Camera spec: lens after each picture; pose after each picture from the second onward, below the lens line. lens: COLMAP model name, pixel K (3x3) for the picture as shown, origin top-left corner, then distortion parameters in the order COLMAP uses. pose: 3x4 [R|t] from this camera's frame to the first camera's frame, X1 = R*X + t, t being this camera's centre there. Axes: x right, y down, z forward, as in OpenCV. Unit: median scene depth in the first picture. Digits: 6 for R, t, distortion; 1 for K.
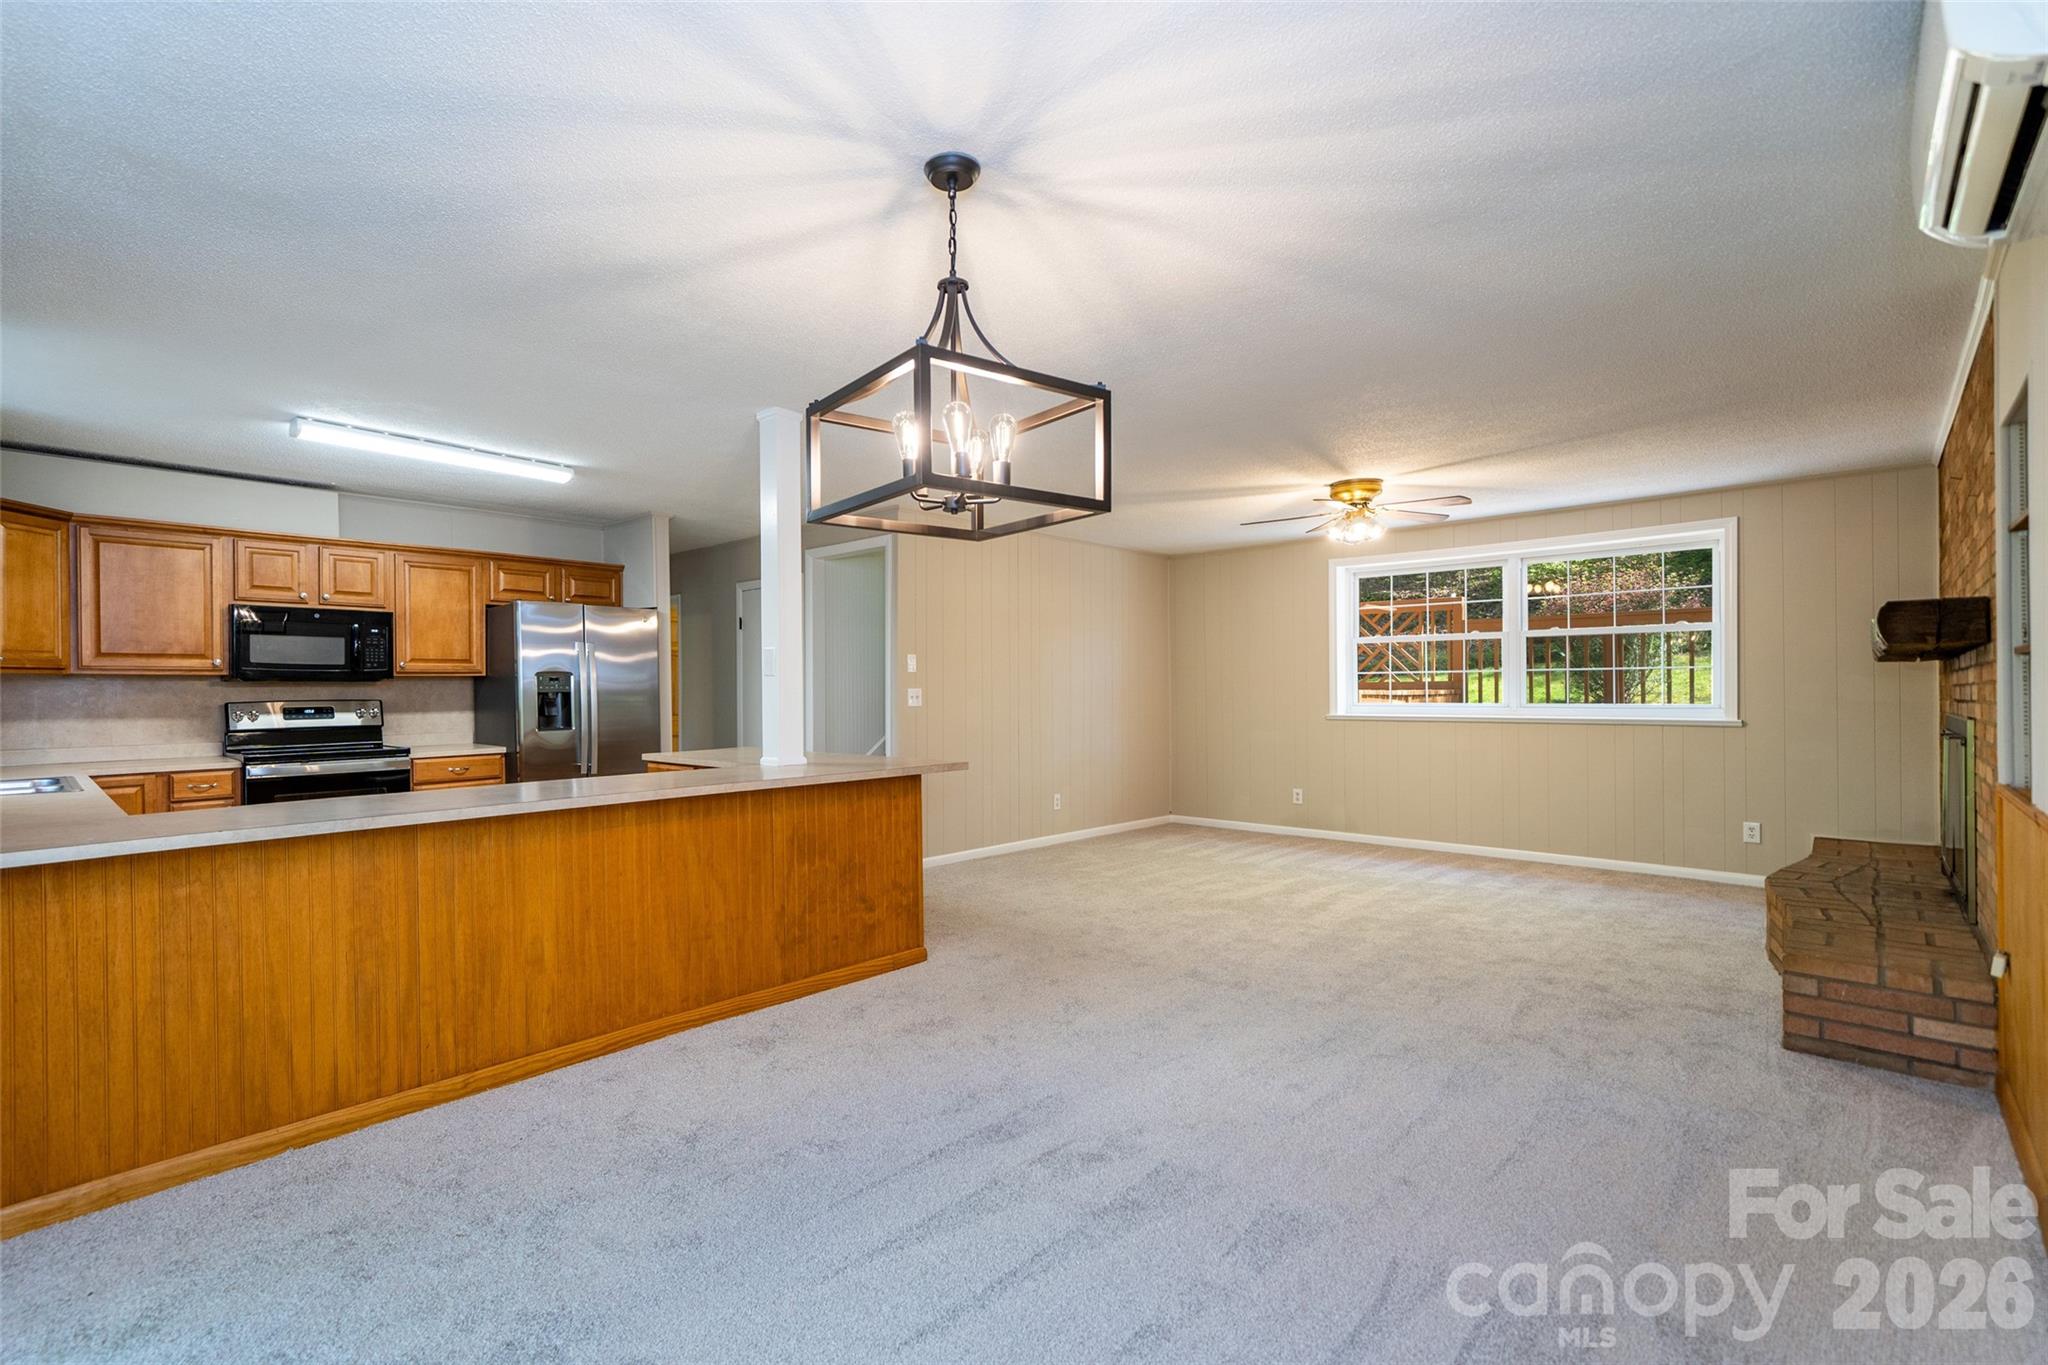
lens RADIAL K [[911.9, 0, 953.0], [0, 911.9, 698.3], [0, 0, 1]] dist [-0.000546, -0.000138]
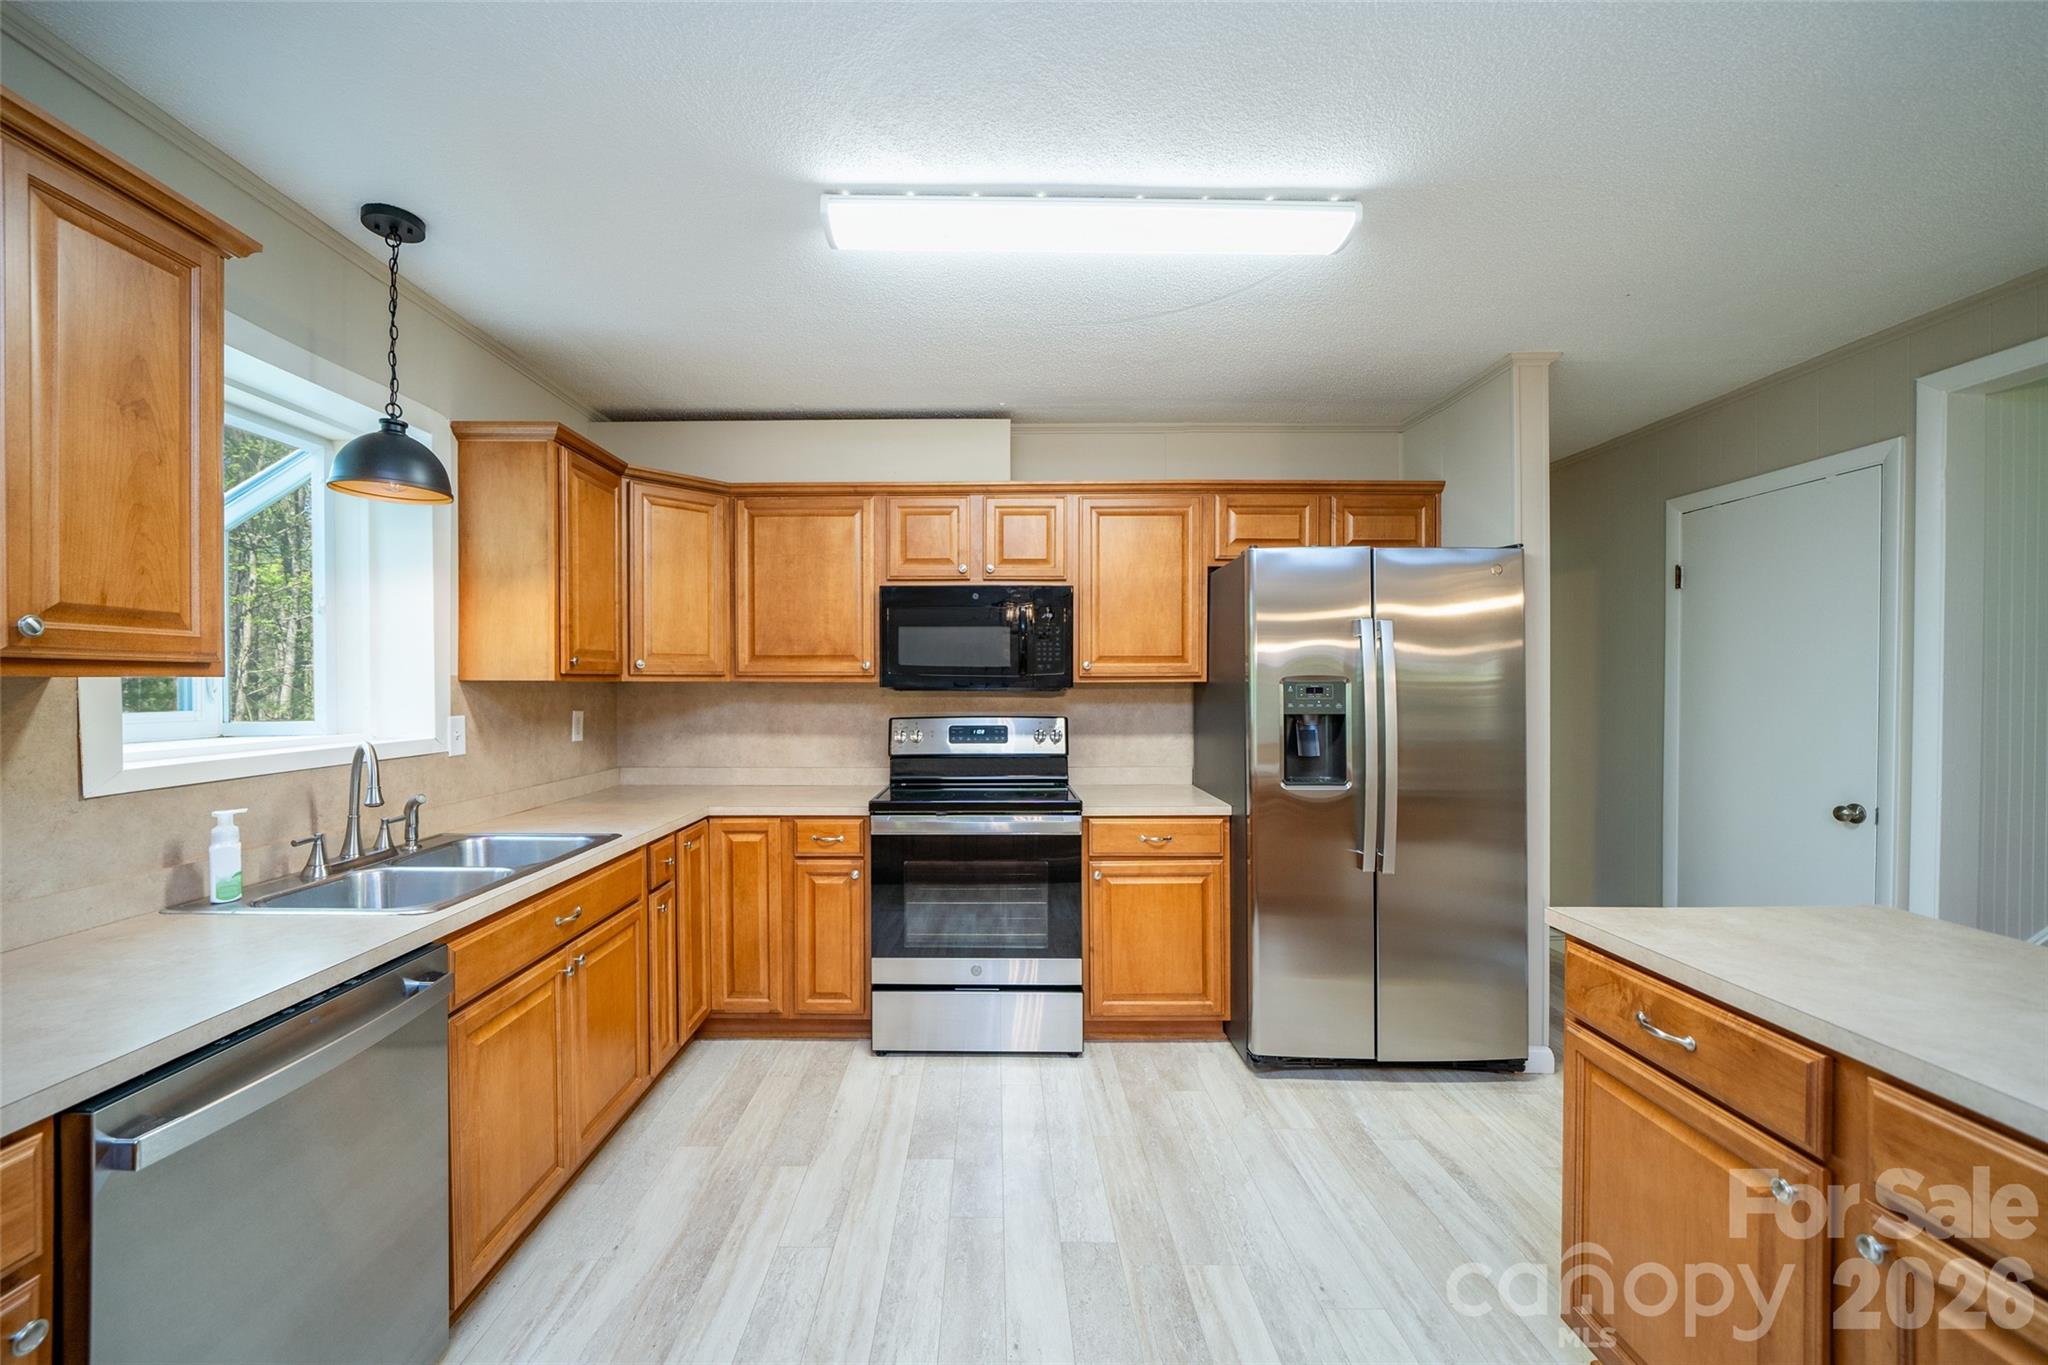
lens RADIAL K [[801.8, 0, 991.6], [0, 801.8, 684.8], [0, 0, 1]] dist [0.000578, 0.000018]
pose [[0.693563, 0.009299, -0.720336, -0.239632], [-0.012589, 0.999920, 0.000787, -0.023110], [0.720286, 0.008523, 0.693625, 0.559864]]
